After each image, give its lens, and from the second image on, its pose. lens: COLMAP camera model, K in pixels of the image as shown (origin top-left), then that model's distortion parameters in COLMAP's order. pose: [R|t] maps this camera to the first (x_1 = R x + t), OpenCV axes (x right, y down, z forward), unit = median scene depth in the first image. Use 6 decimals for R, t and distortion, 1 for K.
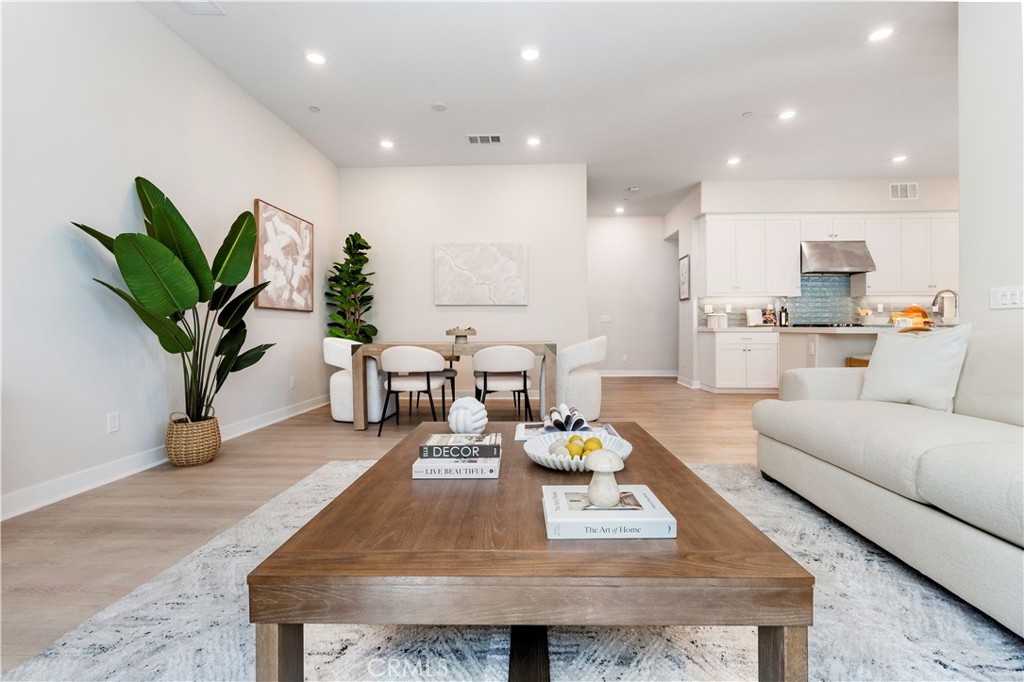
lens RADIAL K [[447.5, 0, 527.1], [0, 447.5, 328.5], [0, 0, 1]] dist [0.002377, -0.001540]
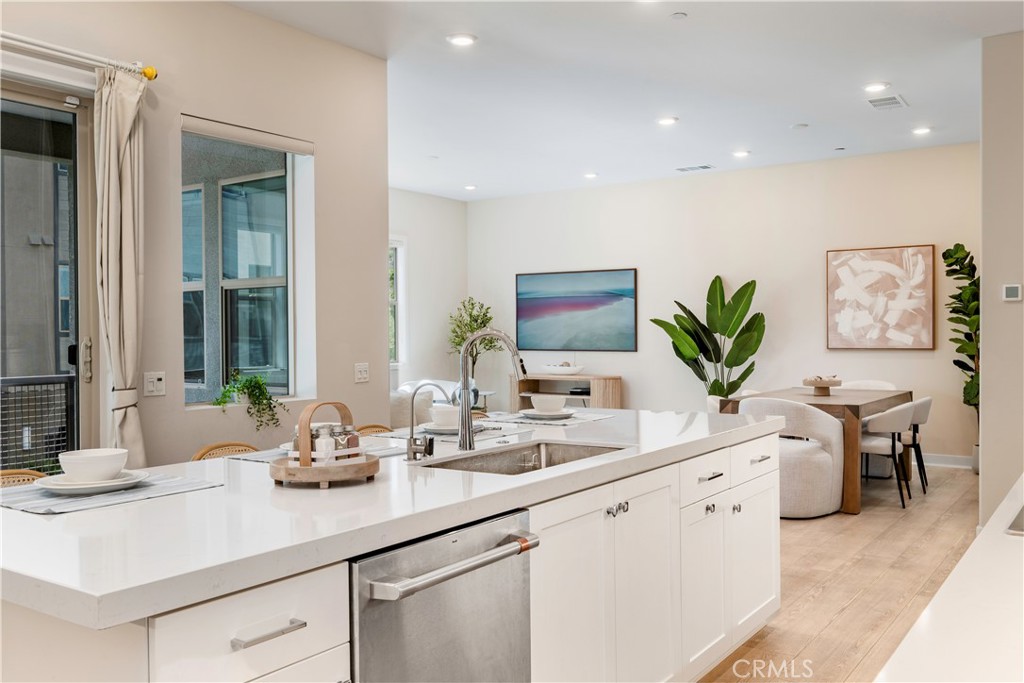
lens RADIAL K [[880.5, 0, 513.5], [0, 880.5, 345.0], [0, 0, 1]] dist [0.004970, -0.011247]
pose [[-0.545203, 0.017733, -0.838117, 1.024294], [0.008442, 0.999842, 0.015663, -0.060550], [0.838262, 0.001464, -0.545266, 0.957337]]
